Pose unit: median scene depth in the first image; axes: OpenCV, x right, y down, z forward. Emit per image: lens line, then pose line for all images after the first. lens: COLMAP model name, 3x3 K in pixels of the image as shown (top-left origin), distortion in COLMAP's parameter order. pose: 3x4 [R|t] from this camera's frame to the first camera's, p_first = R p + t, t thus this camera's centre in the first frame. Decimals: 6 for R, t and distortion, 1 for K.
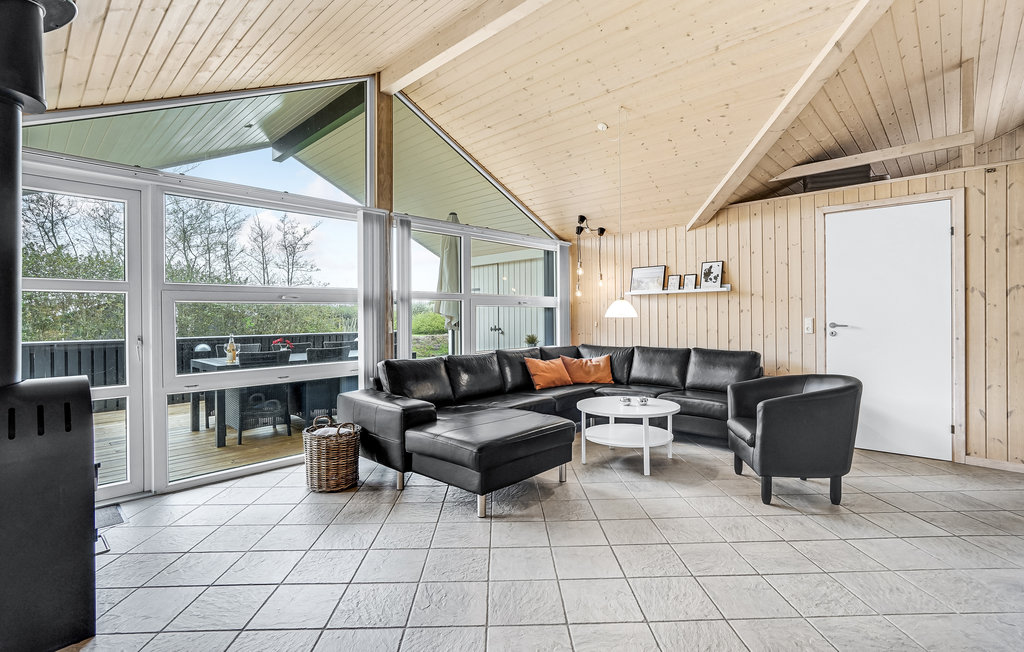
lens RADIAL K [[478.4, 0, 509.1], [0, 478.4, 318.8], [0, 0, 1]] dist [-0.045420, 0.023674]
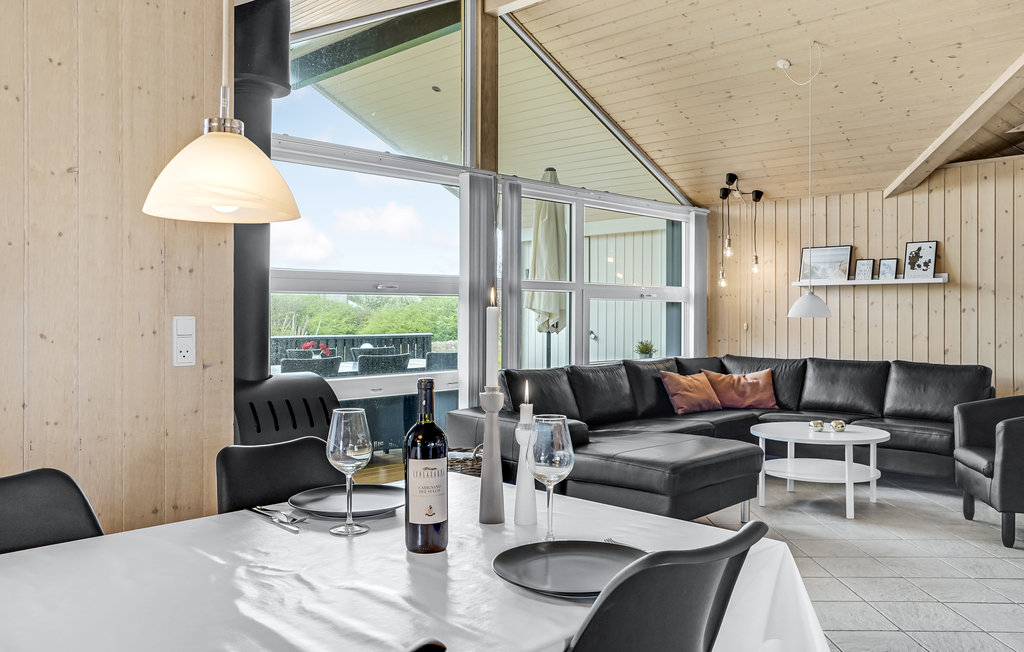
lens RADIAL K [[814.7, 0, 513.4], [0, 814.7, 315.2], [0, 0, 1]] dist [-0.000074, 0.016575]
pose [[0.999870, 0.010993, -0.011824, -0.180157], [-0.011026, 0.999935, -0.002780, 0.002038], [0.011792, 0.002910, 0.999926, -0.252533]]
